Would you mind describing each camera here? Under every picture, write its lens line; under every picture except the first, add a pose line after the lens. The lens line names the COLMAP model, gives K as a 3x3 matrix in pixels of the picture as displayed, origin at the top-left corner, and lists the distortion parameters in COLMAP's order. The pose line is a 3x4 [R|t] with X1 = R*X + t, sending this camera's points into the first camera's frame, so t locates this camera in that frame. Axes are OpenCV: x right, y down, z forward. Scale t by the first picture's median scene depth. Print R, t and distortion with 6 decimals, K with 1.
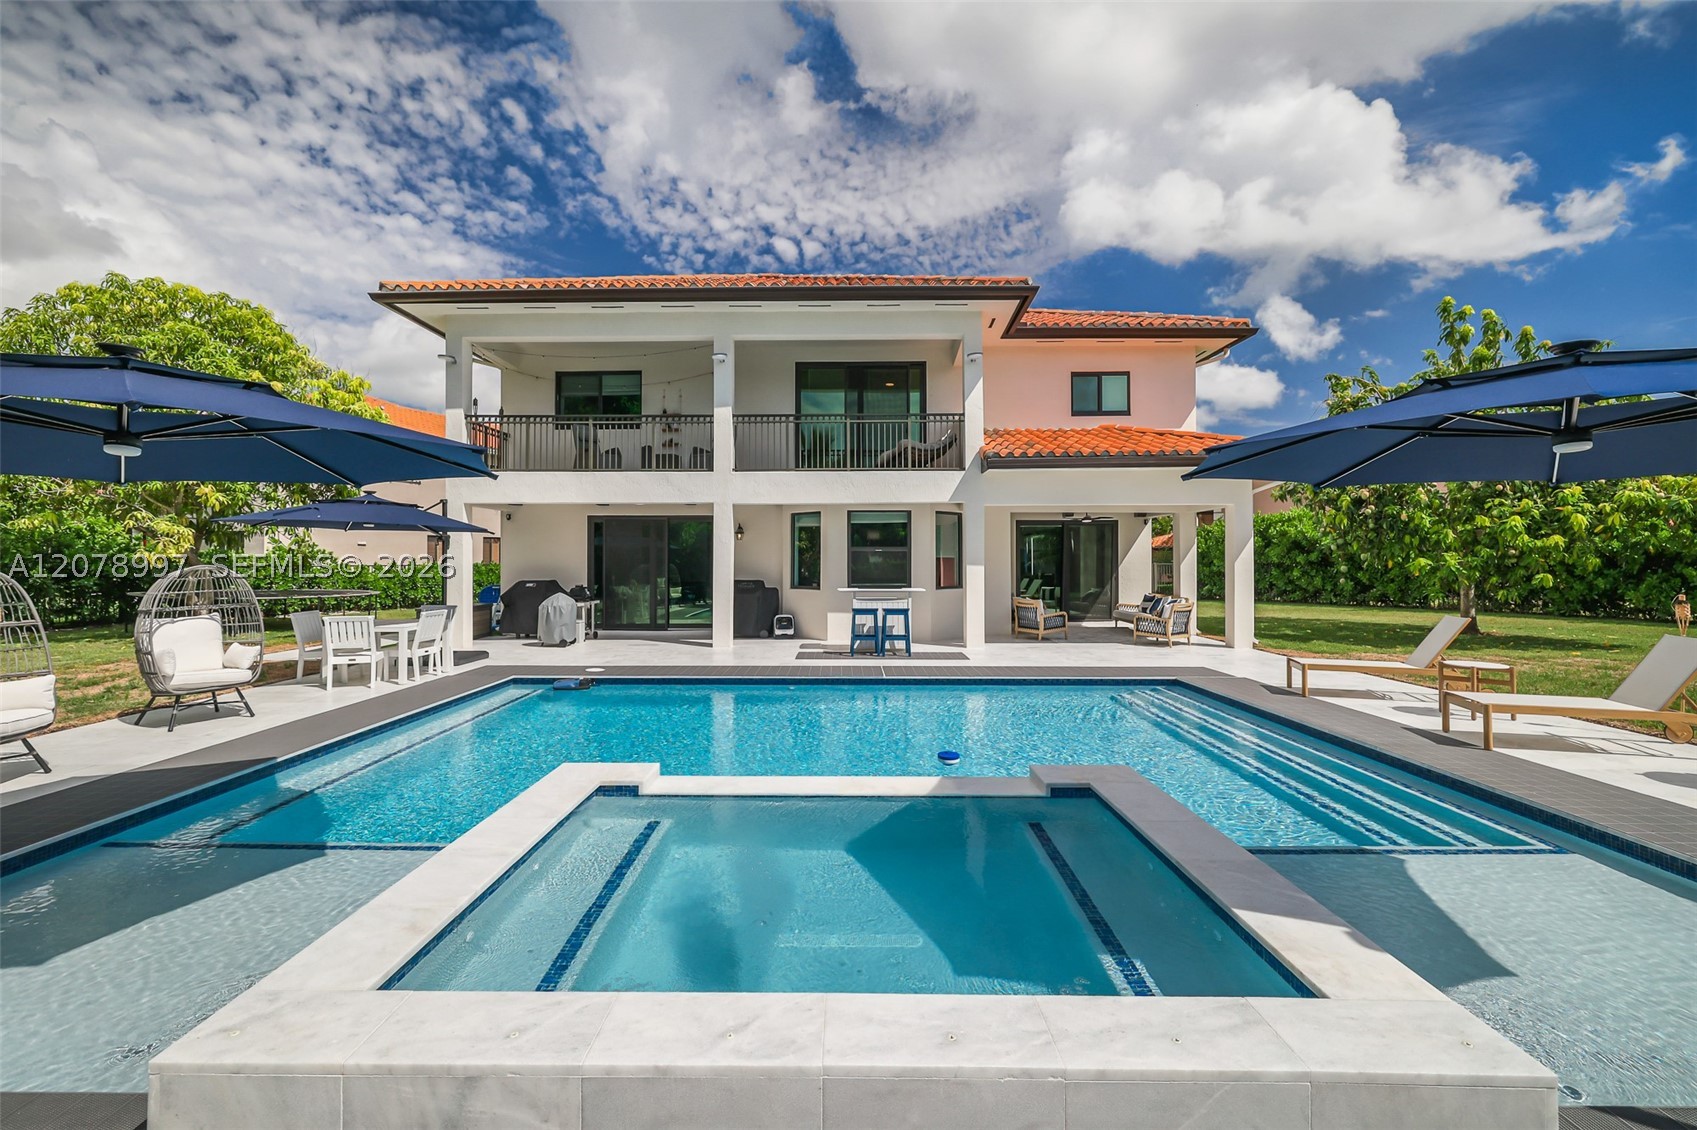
lens RADIAL K [[728.2, 0, 827.0], [0, 728.2, 558.5], [0, 0, 1]] dist [-0.000534, -0.000709]
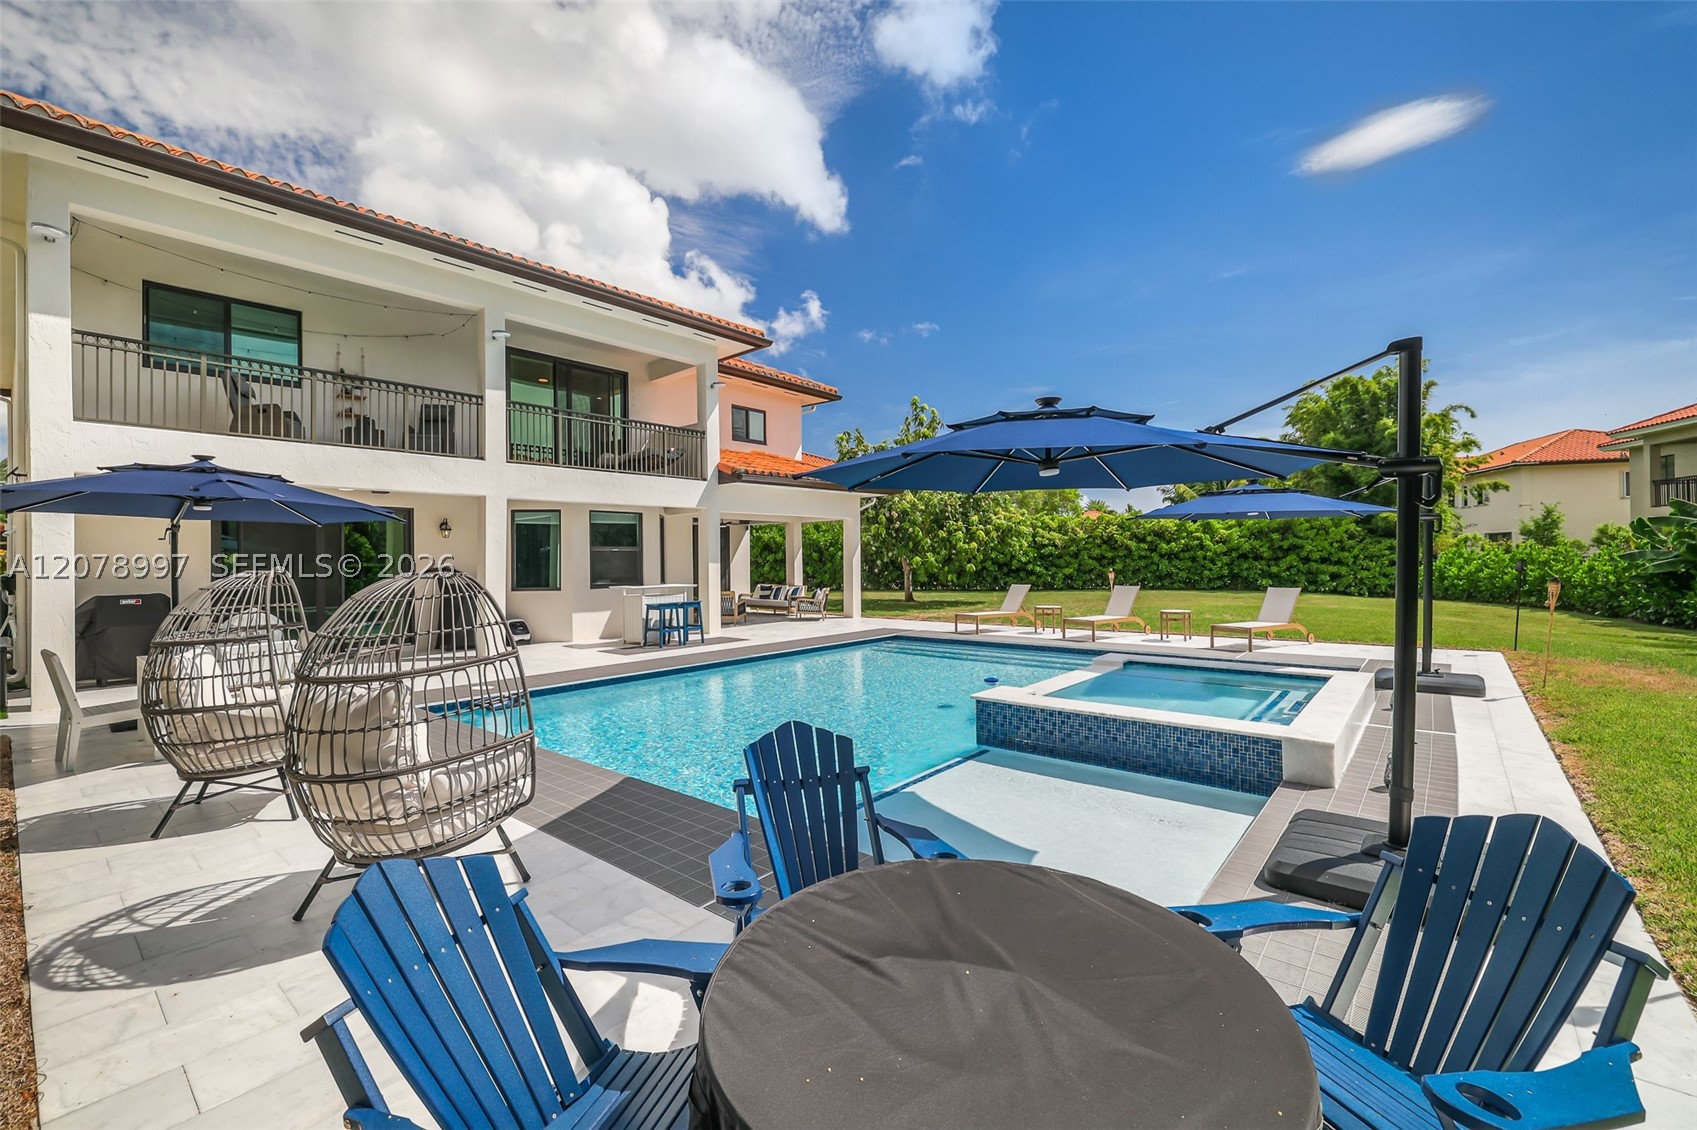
lens RADIAL K [[728.2, 0, 844.3], [0, 728.2, 559.3], [0, 0, 1]] dist [-0.000534, -0.000709]
pose [[0.628990, -0.006398, 0.777387, -0.491781], [0.009771, 0.999952, 0.000324, 0.004428], [-0.777352, 0.007392, 0.629023, 0.091036]]
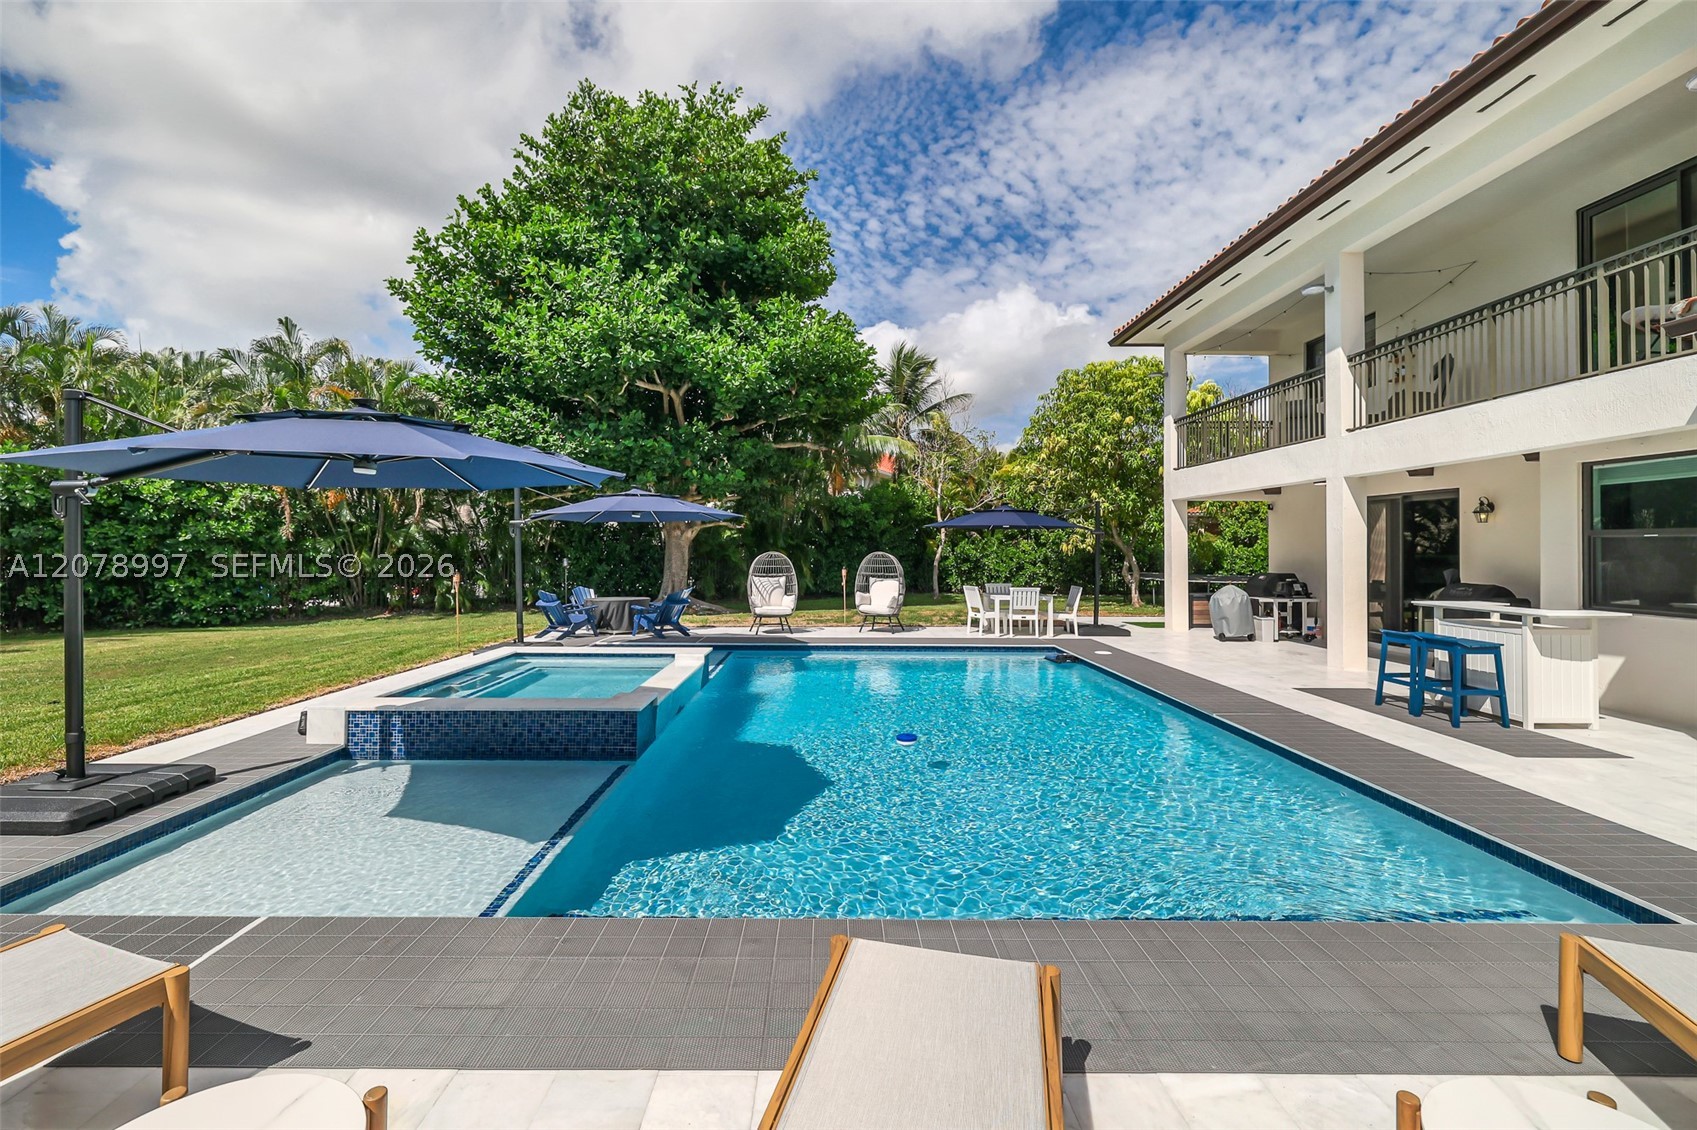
lens RADIAL K [[728.2, 0, 826.2], [0, 728.2, 529.2], [0, 0, 1]] dist [-0.000534, -0.000709]
pose [[0.011376, -0.025936, -0.999599, 0.521043], [-0.001864, 0.999661, -0.025959, -0.001077], [0.999934, 0.002158, 0.011324, 0.396786]]
